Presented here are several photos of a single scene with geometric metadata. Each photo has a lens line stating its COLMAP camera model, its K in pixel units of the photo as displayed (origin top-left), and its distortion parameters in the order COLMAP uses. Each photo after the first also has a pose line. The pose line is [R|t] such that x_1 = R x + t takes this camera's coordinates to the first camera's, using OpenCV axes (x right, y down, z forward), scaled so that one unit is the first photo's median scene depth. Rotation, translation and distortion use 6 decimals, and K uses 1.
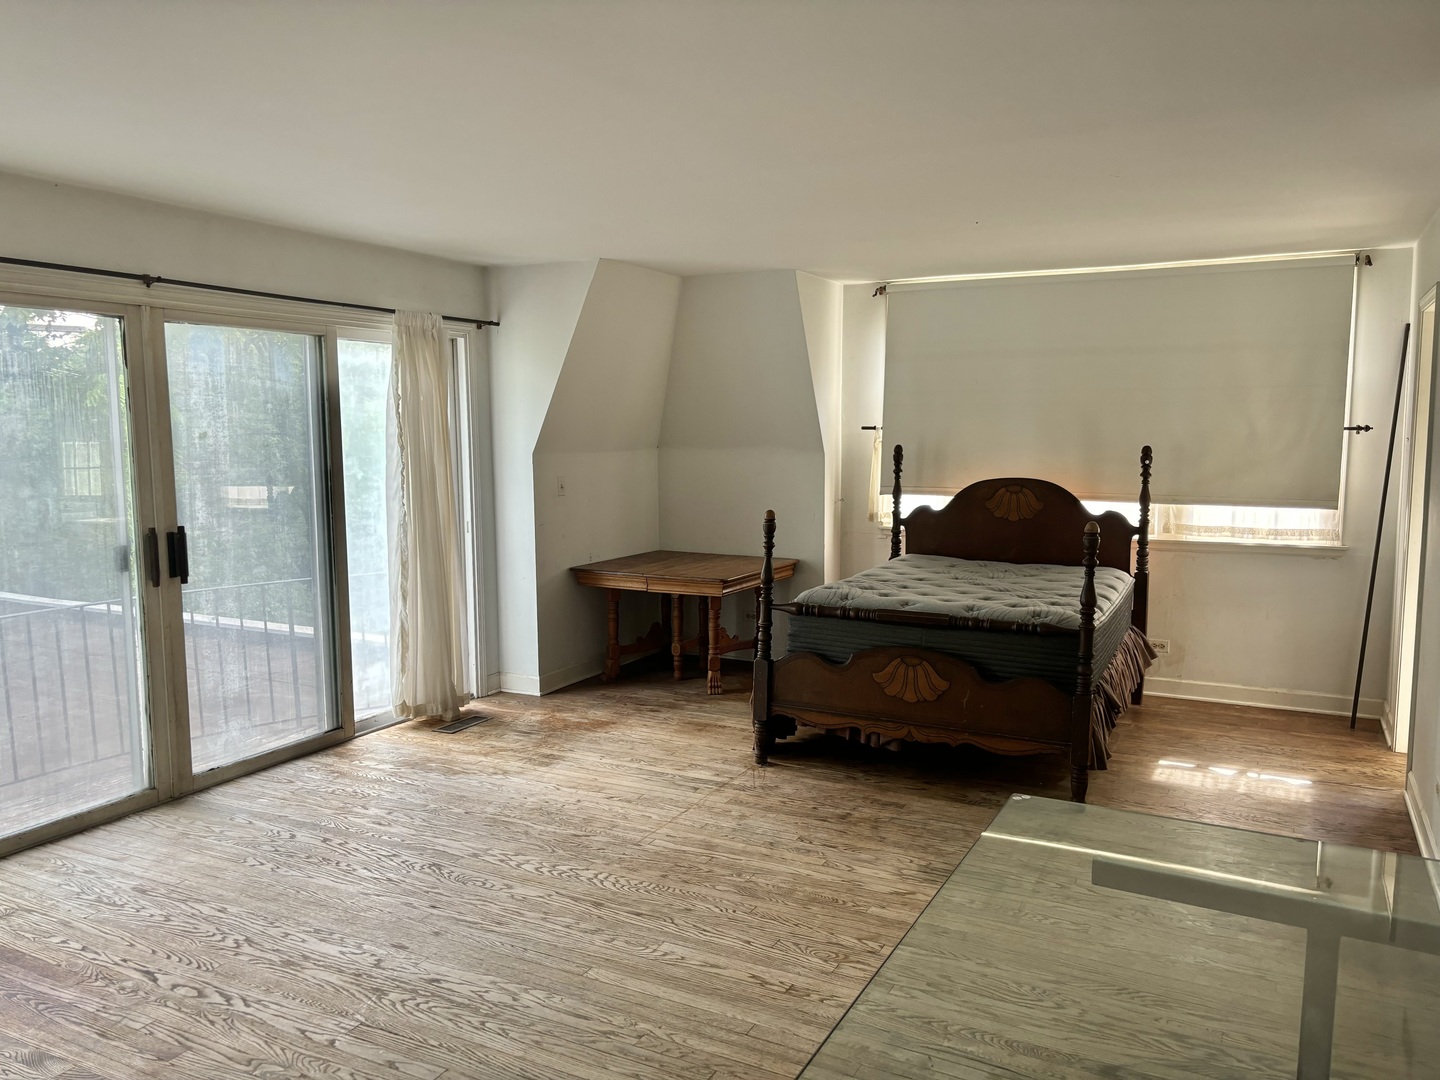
lens RADIAL K [[1083.4, 0, 720.0], [0, 1083.4, 540.0], [0, 0, 1]] dist [-0.001364, -0.000934]
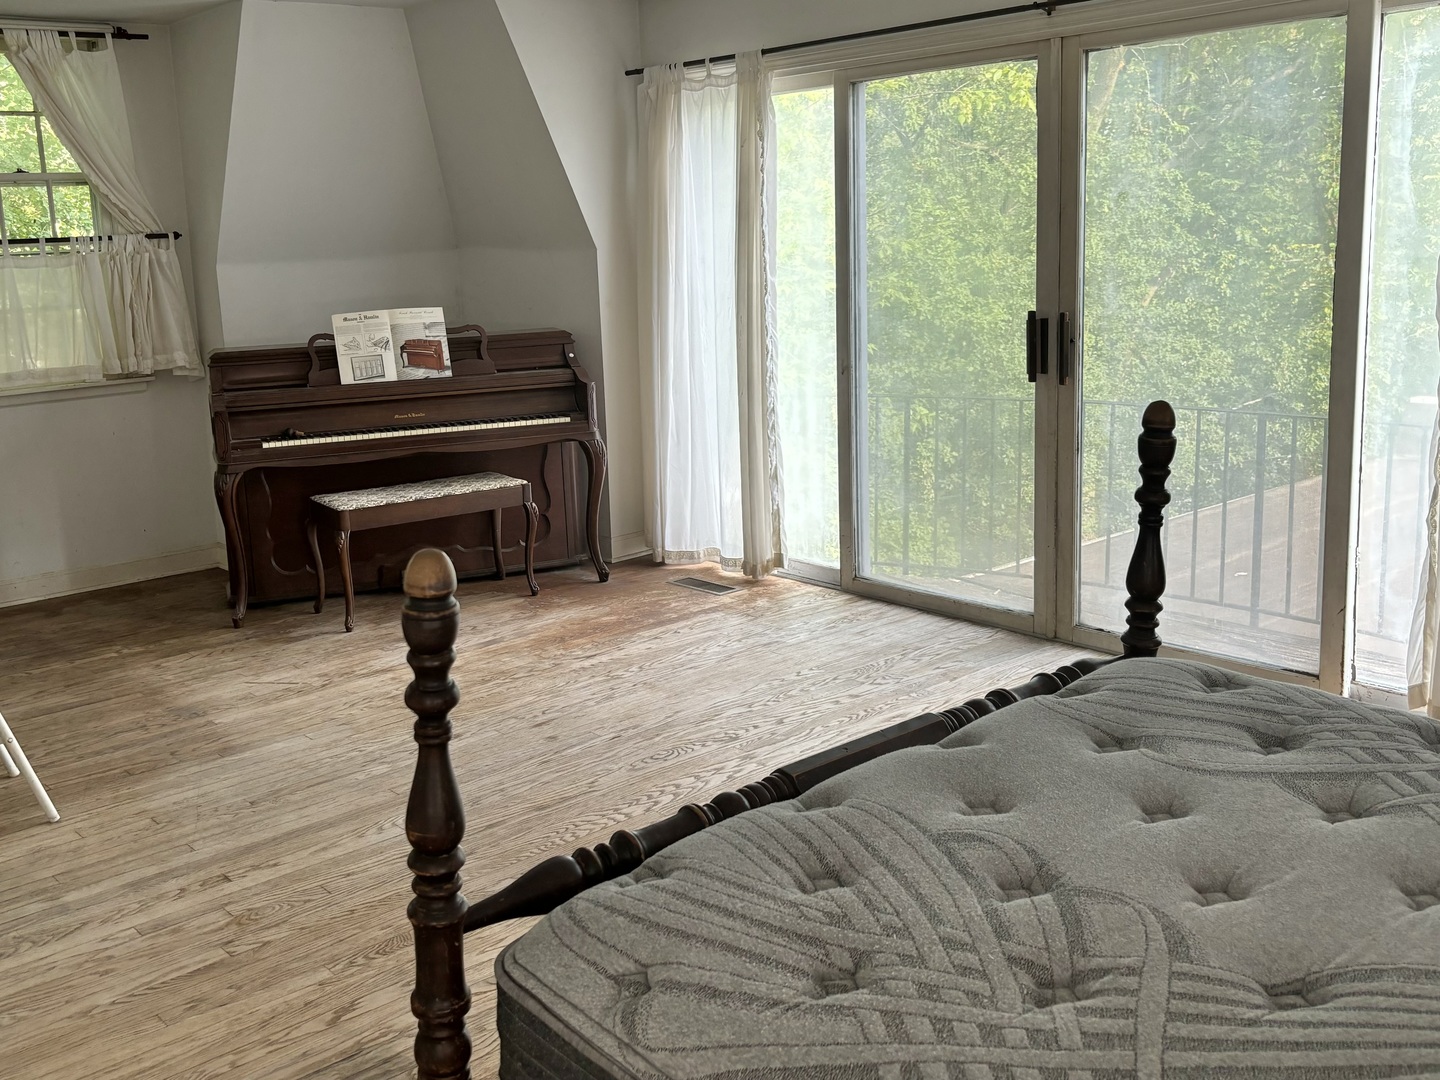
lens RADIAL K [[1448.0, 0, 720.0], [0, 1448.0, 540.0], [0, 0, 1]] dist [0.052779, -0.008836]
pose [[-0.370941, 0.218800, -0.902513, 0.723617], [-0.053345, 0.965223, 0.255928, -0.136337], [0.927123, 0.143079, -0.346369, 1.364515]]
